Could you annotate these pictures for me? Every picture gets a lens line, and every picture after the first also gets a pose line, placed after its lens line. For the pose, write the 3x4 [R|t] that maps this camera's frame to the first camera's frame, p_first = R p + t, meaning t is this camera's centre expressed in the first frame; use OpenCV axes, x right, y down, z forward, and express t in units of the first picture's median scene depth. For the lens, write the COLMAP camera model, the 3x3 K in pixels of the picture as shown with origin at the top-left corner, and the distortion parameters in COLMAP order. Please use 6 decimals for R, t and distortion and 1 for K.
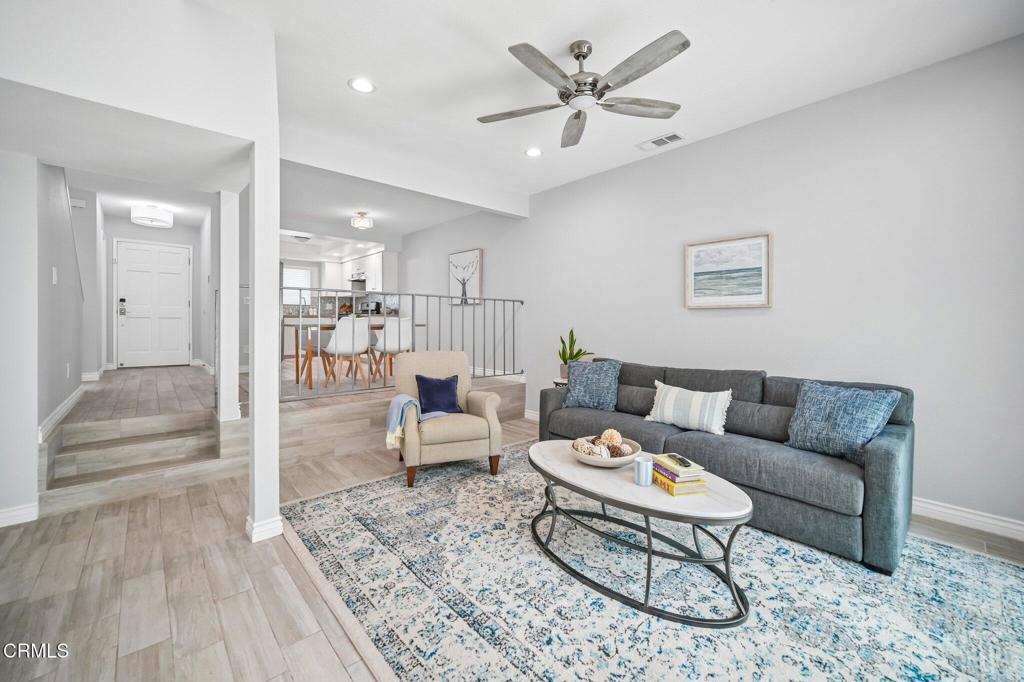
lens RADIAL K [[417.7, 0, 507.4], [0, 417.7, 326.4], [0, 0, 1]] dist [-0.017953, 0.006592]
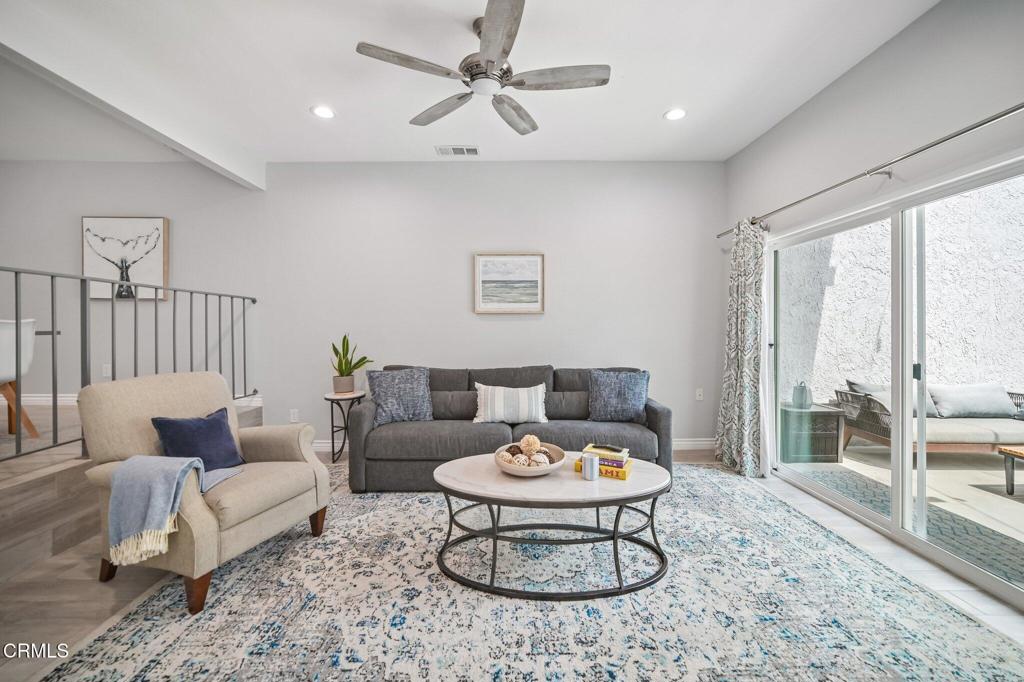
lens RADIAL K [[401.4, 0, 514.1], [0, 401.4, 329.4], [0, 0, 1]] dist [-0.030952, 0.012811]
pose [[0.650473, -0.010009, 0.759463, -0.360799], [0.010590, 0.999935, 0.004108, -0.004601], [-0.759456, 0.005371, 0.650537, 0.308381]]
